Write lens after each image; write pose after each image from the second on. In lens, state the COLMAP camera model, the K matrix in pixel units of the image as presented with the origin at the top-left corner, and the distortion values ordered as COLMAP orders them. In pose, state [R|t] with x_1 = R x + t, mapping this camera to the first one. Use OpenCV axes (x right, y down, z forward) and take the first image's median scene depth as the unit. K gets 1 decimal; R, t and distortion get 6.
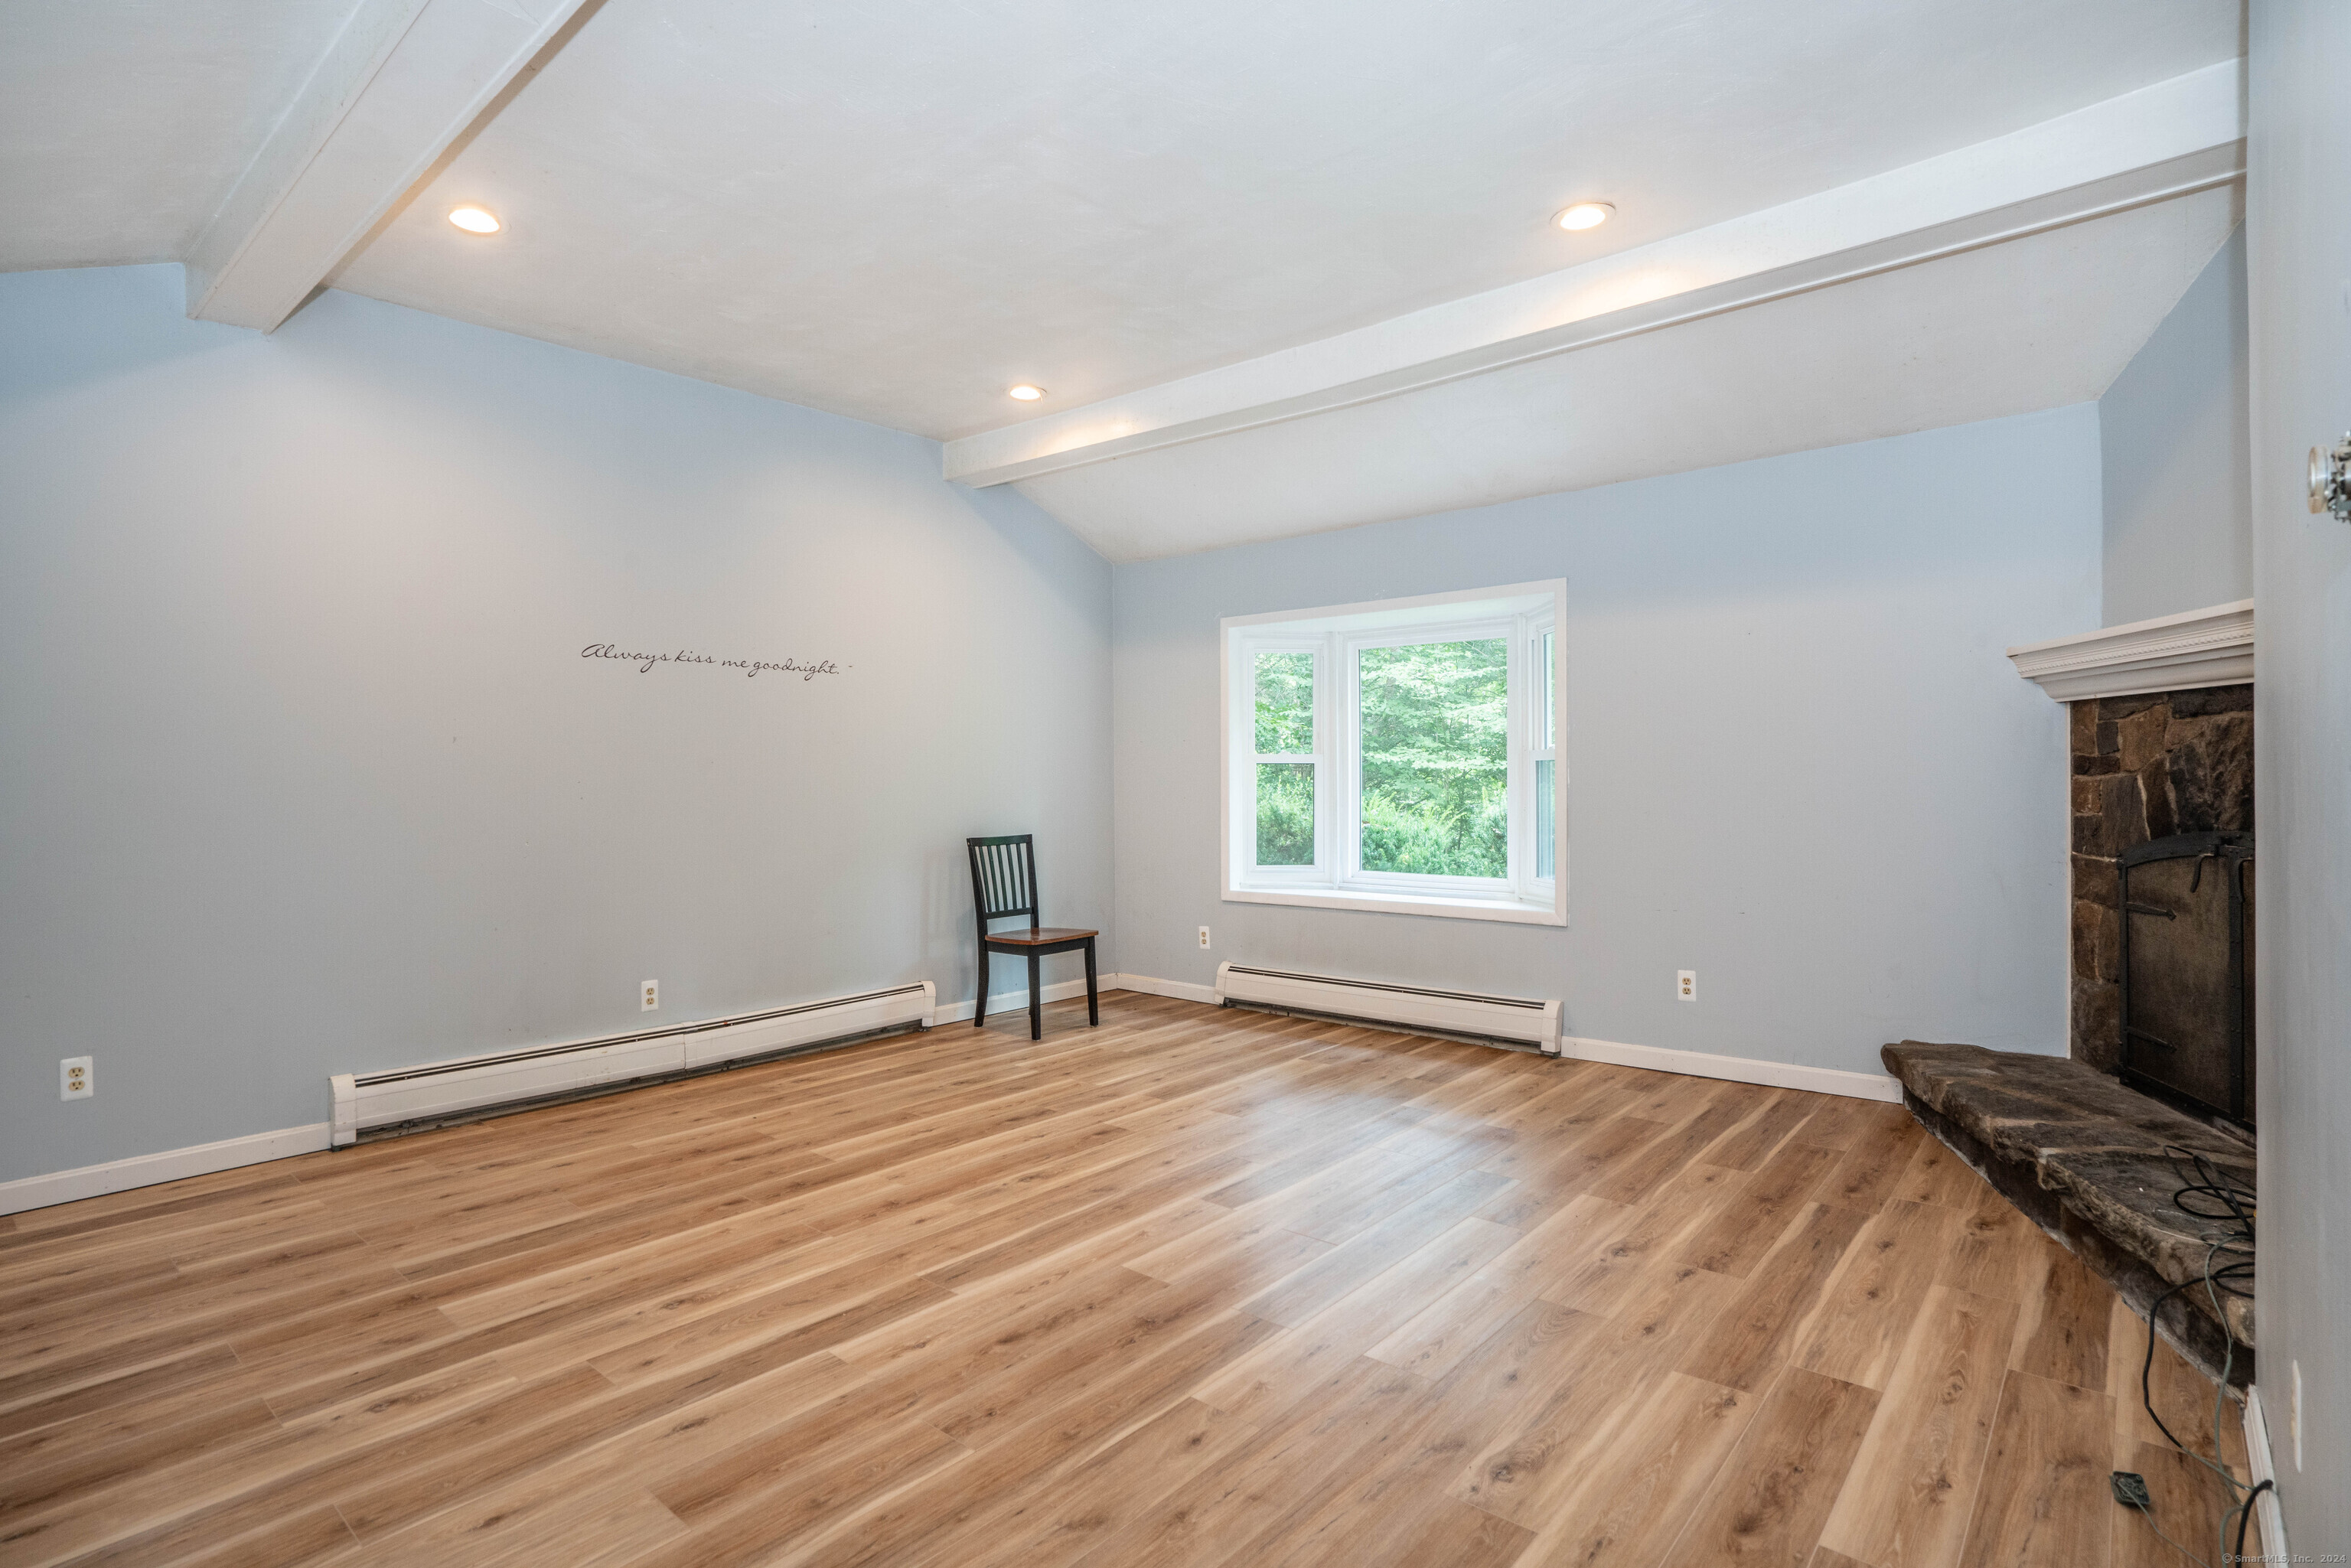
lens RADIAL K [[1167.3, 0, 1159.4], [0, 1167.3, 747.3], [0, 0, 1]] dist [-0.031435, 0.012863]
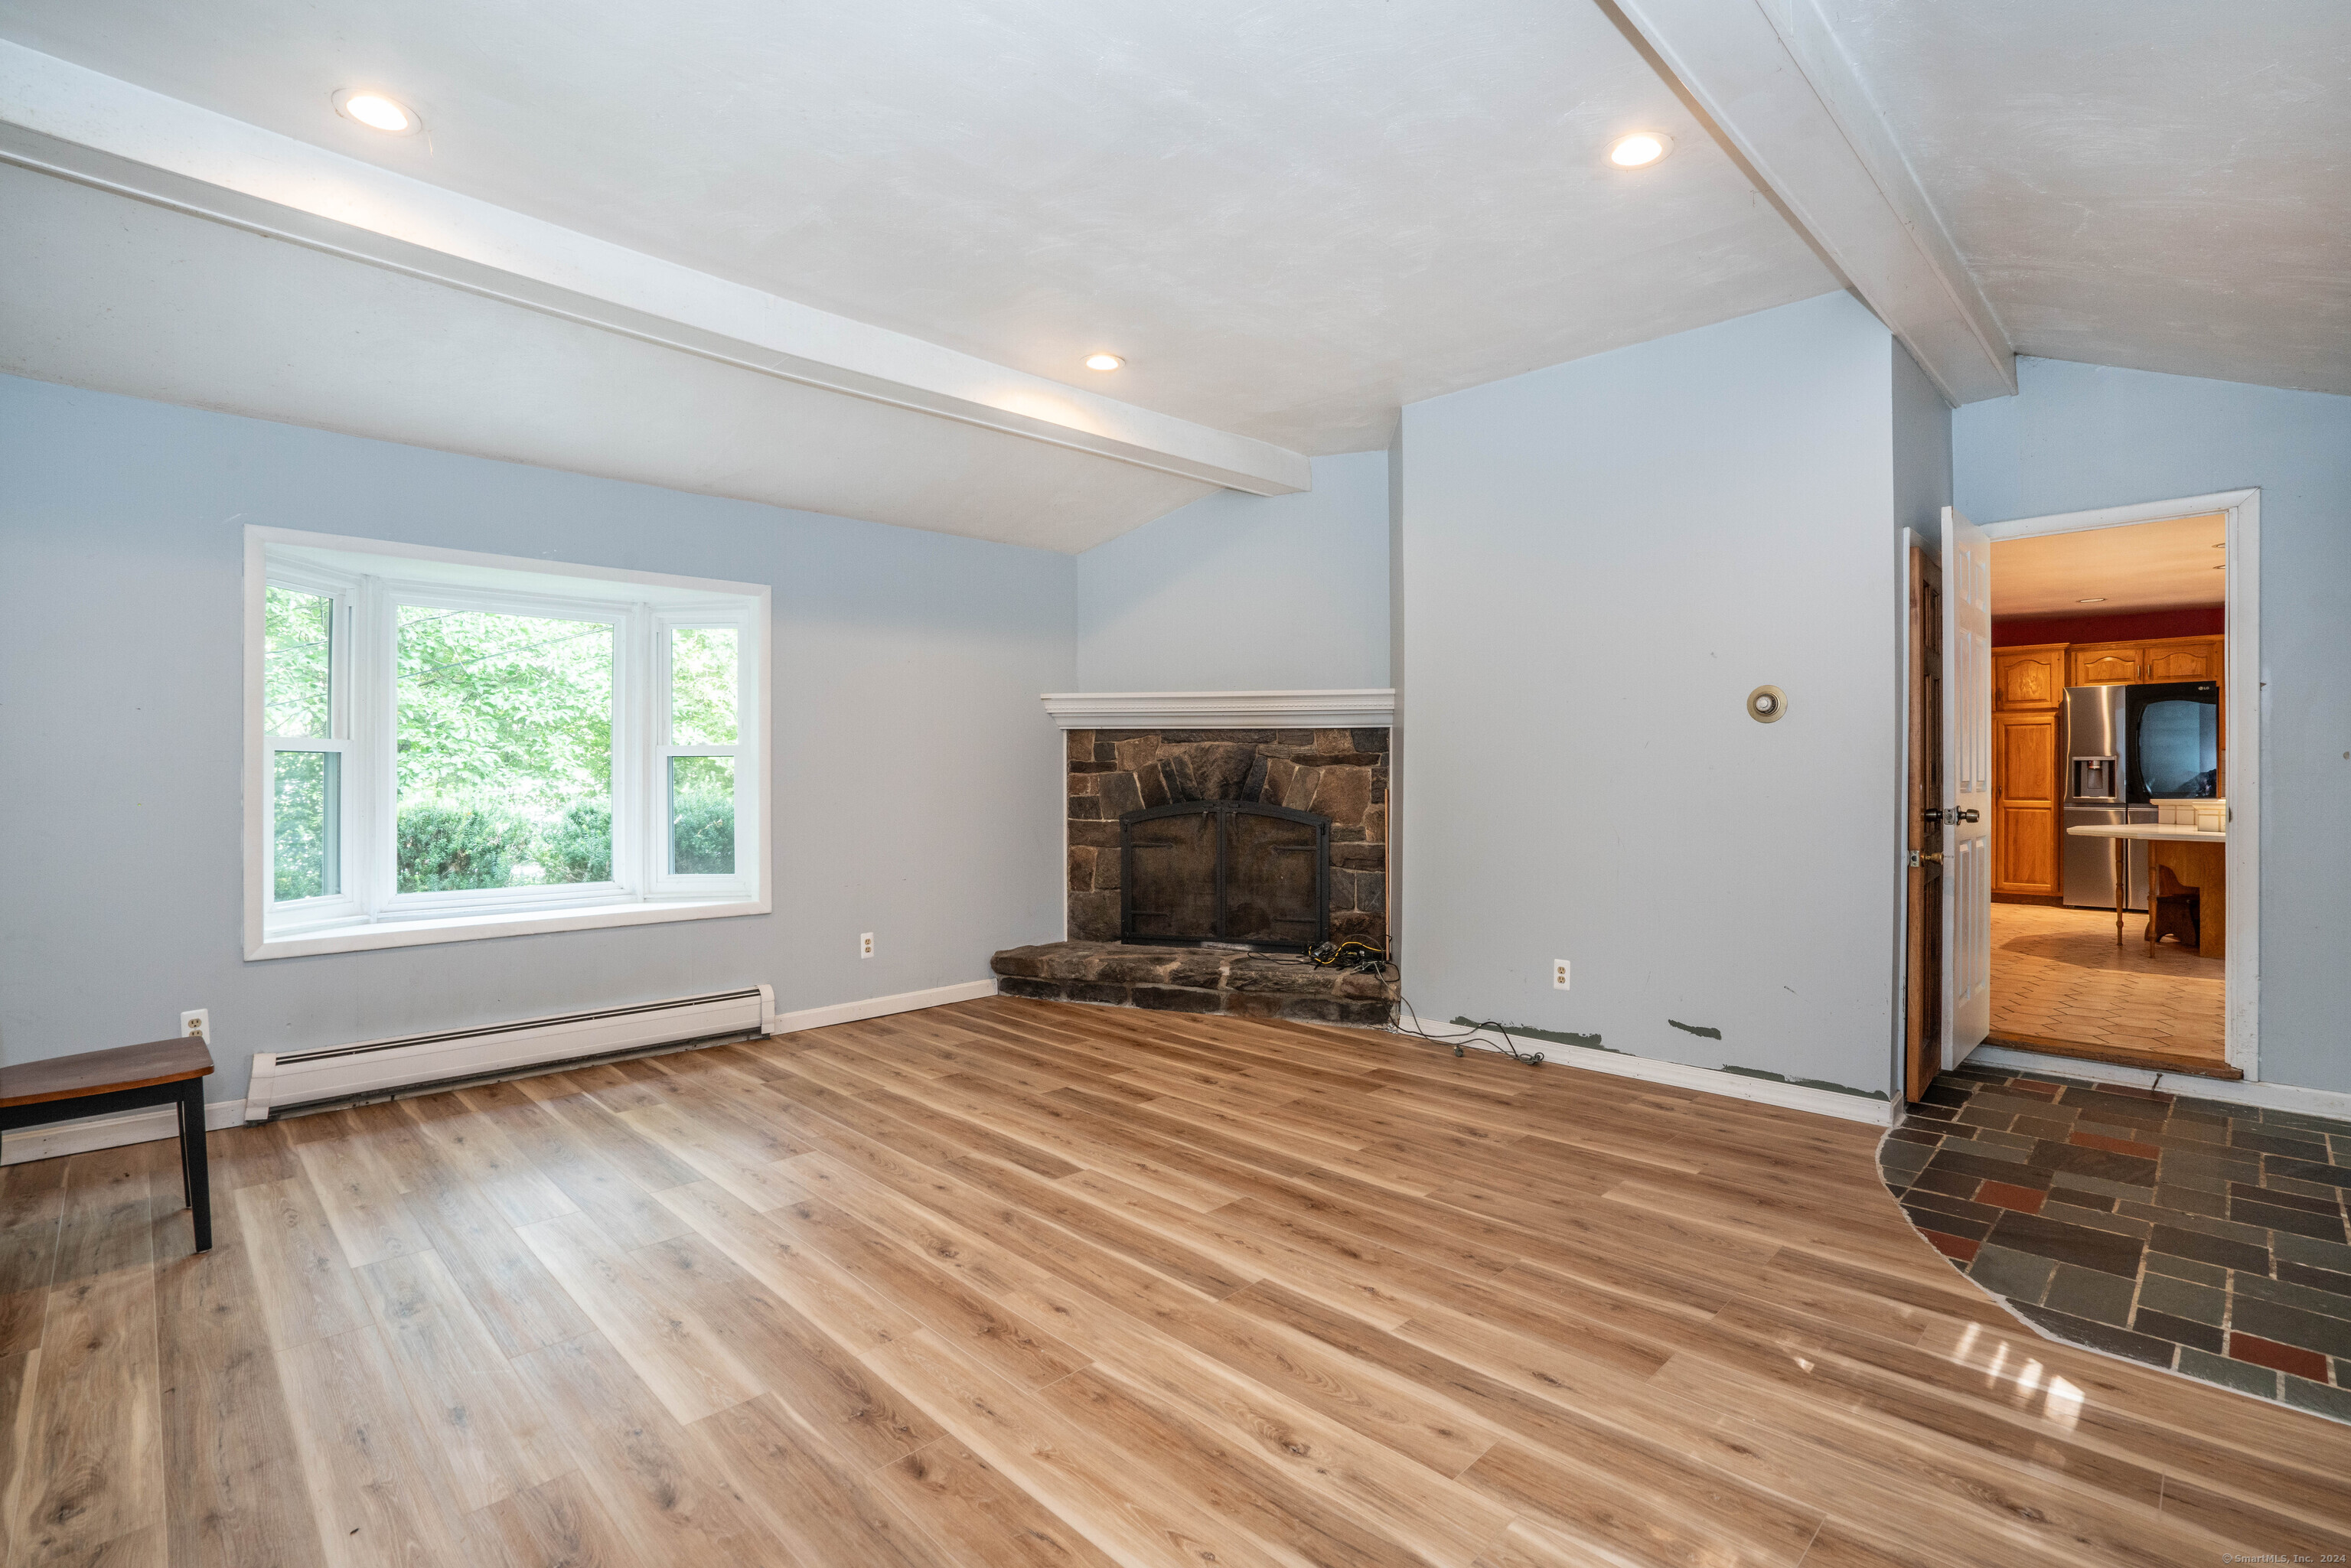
lens RADIAL K [[1089.1, 0, 1176.1], [0, 1089.1, 775.3], [0, 0, 1]] dist [-0.053704, 0.018301]
pose [[0.072407, 0.002430, 0.997372, -0.949485], [-0.023326, 0.999728, -0.000743, 0.029652], [-0.997102, -0.023211, 0.072444, 0.864504]]
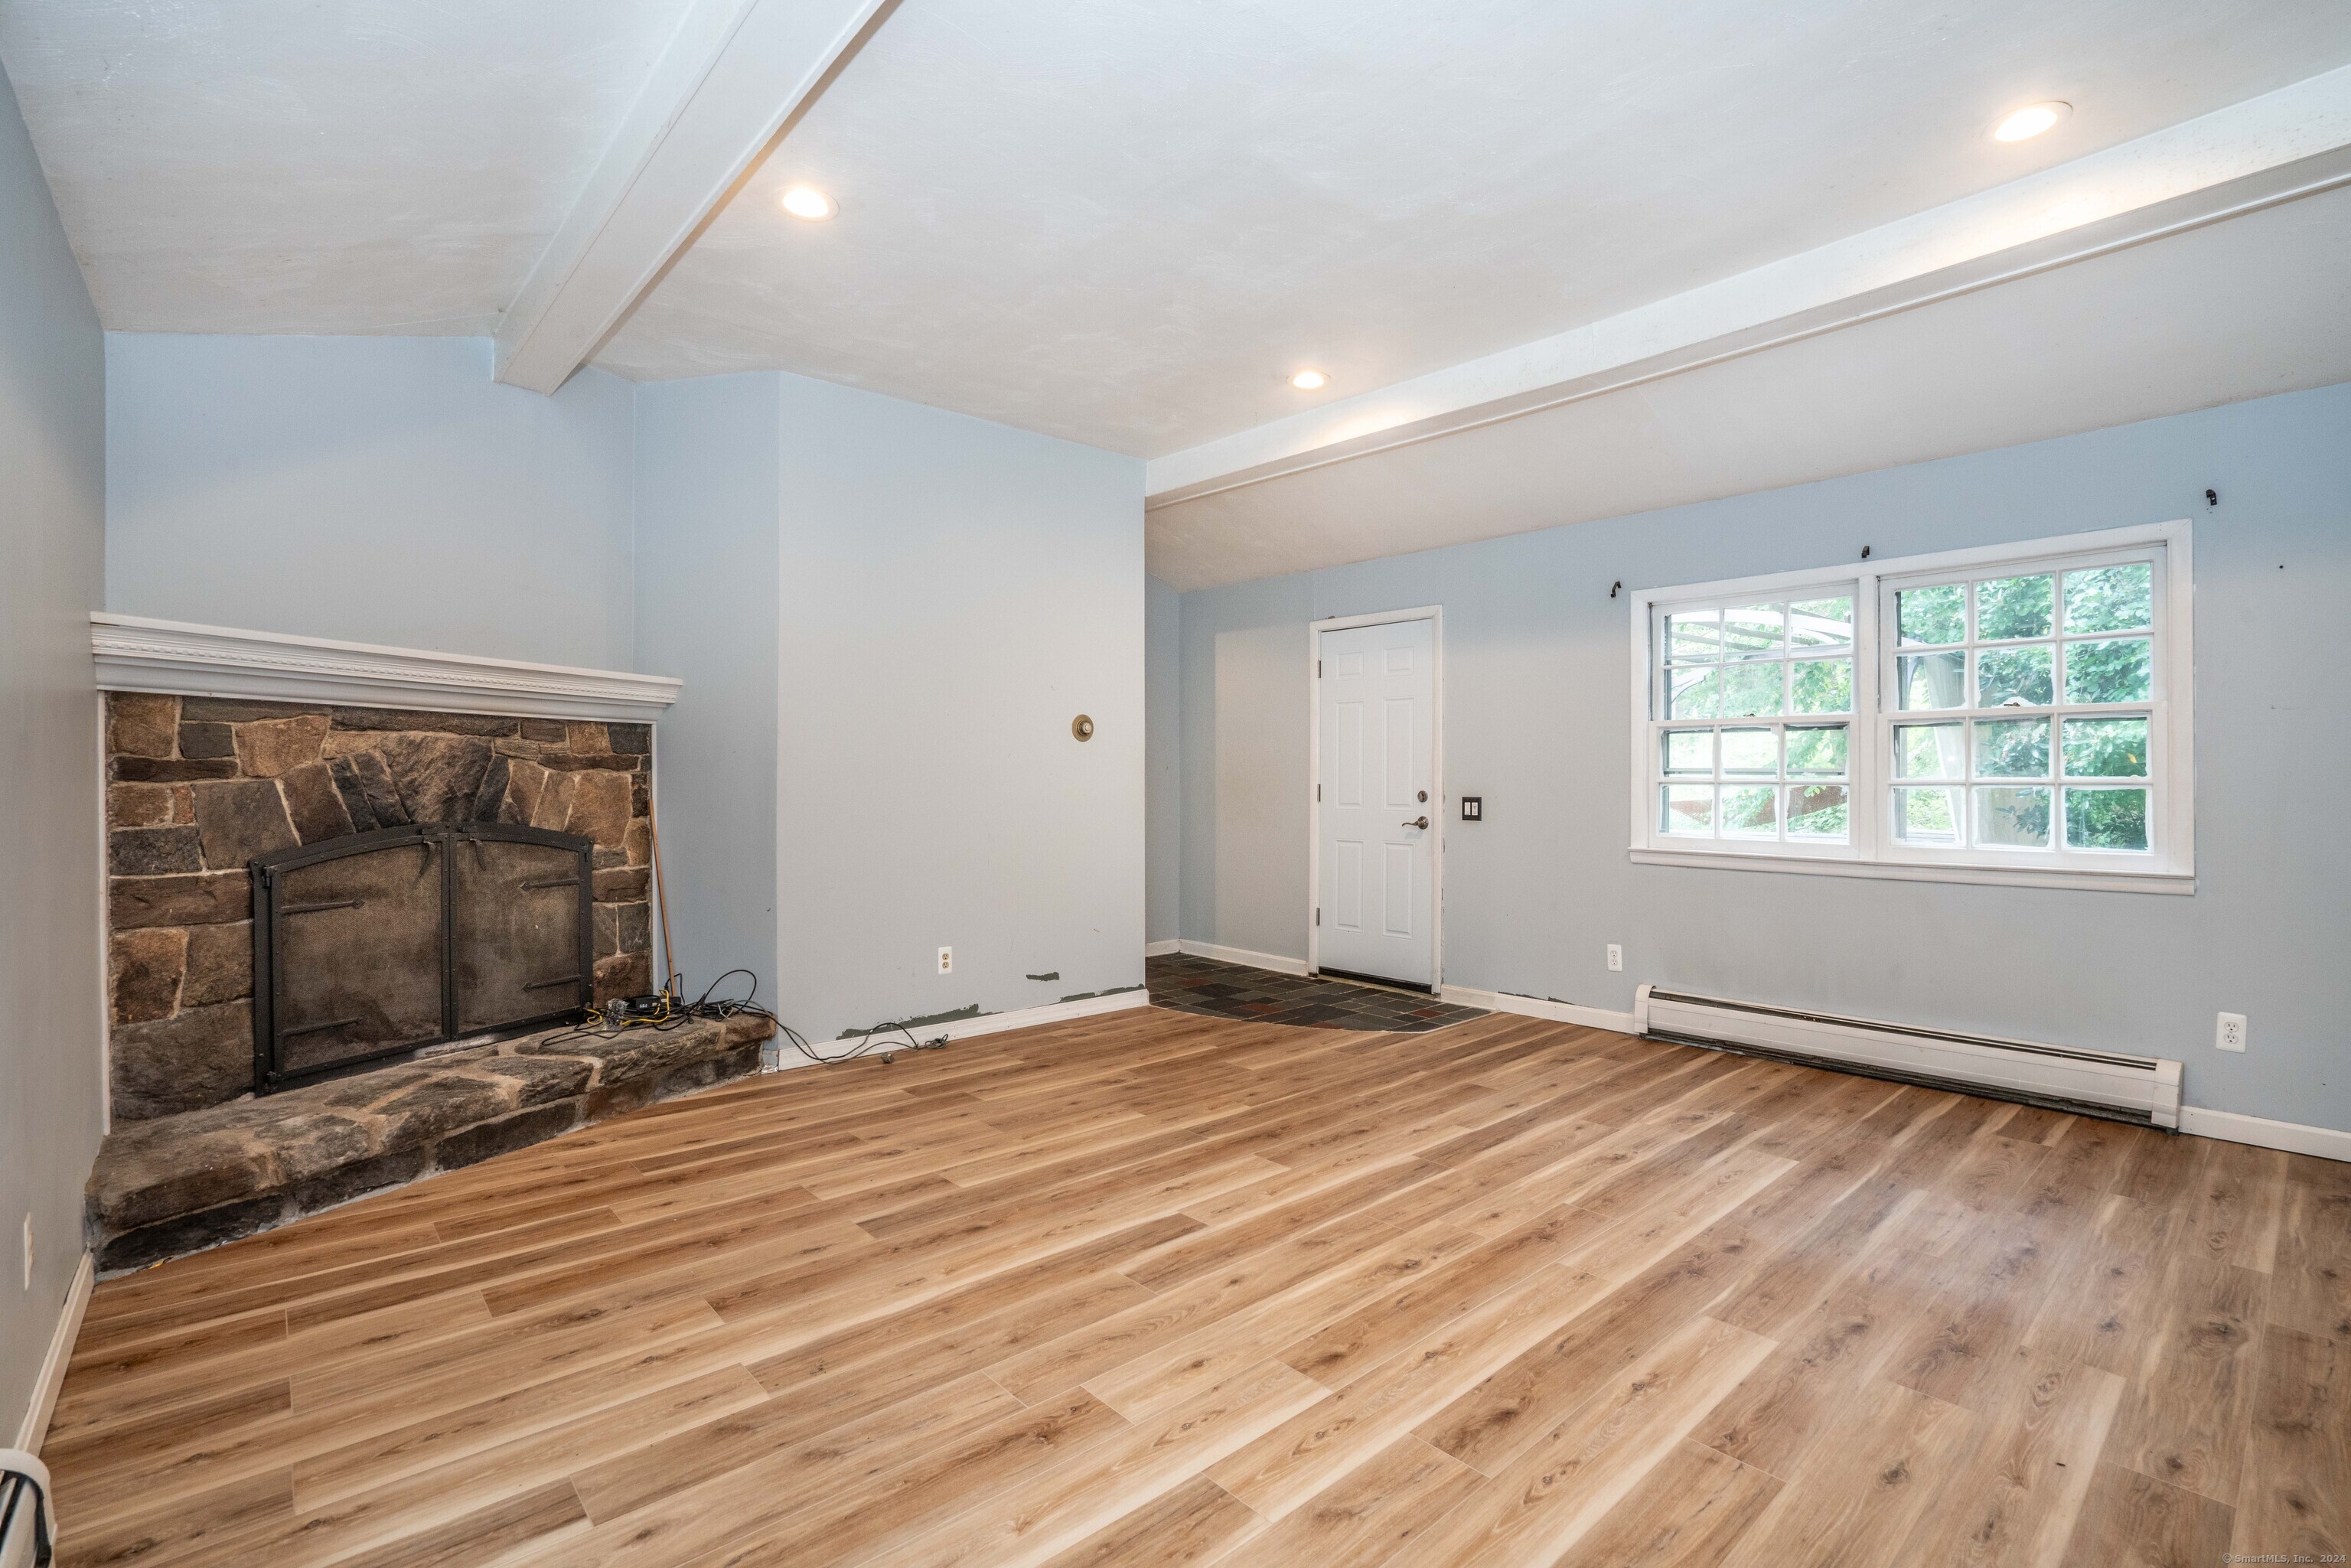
lens RADIAL K [[1089.1, 0, 1158.3], [0, 1089.1, 768.7], [0, 0, 1]] dist [-0.053704, 0.018301]
pose [[-0.990649, 0.010381, 0.136041, -0.048246], [0.006274, 0.999513, -0.030583, 0.050298], [-0.136292, -0.029444, -0.990231, 1.949175]]
